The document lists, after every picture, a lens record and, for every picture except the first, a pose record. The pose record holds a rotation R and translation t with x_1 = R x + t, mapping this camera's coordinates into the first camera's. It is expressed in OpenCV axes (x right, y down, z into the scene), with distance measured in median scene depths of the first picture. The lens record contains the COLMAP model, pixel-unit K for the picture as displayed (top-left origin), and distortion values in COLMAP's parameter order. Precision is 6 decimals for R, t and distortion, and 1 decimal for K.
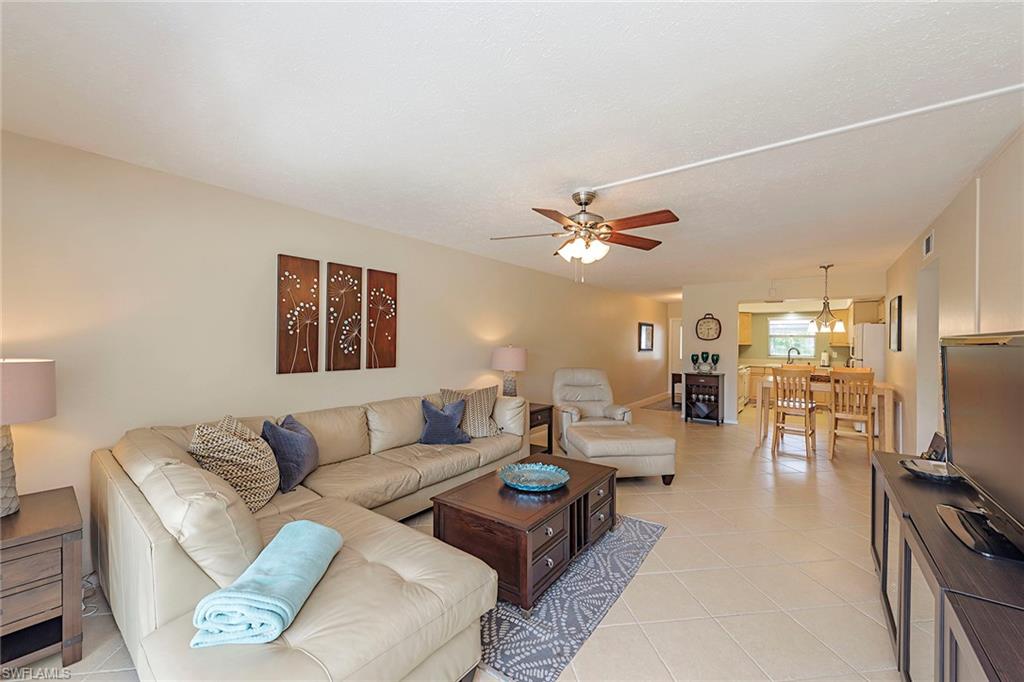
lens RADIAL K [[399.3, 0, 507.7], [0, 399.3, 341.6], [0, 0, 1]] dist [0.001652, 0.000002]
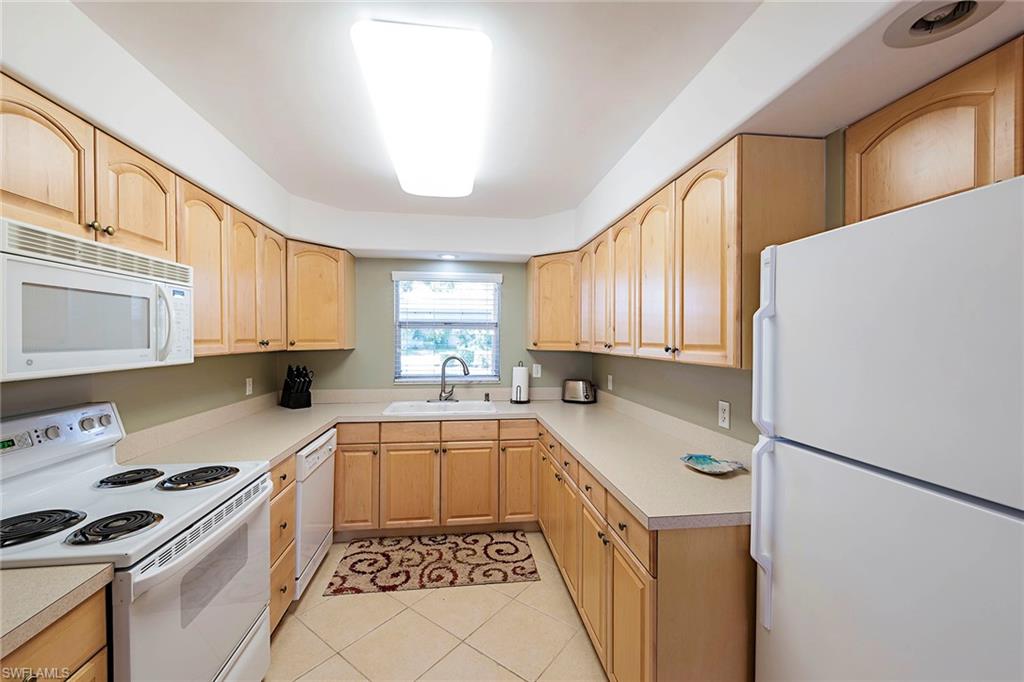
lens RADIAL K [[419.0, 0, 510.2], [0, 419.0, 339.6], [0, 0, 1]] dist [0.015465, -0.000024]
pose [[0.723035, -0.006013, 0.690786, 0.486202], [0.002119, 0.999977, 0.006487, -0.001656], [-0.690809, -0.003226, 0.723031, 0.685162]]
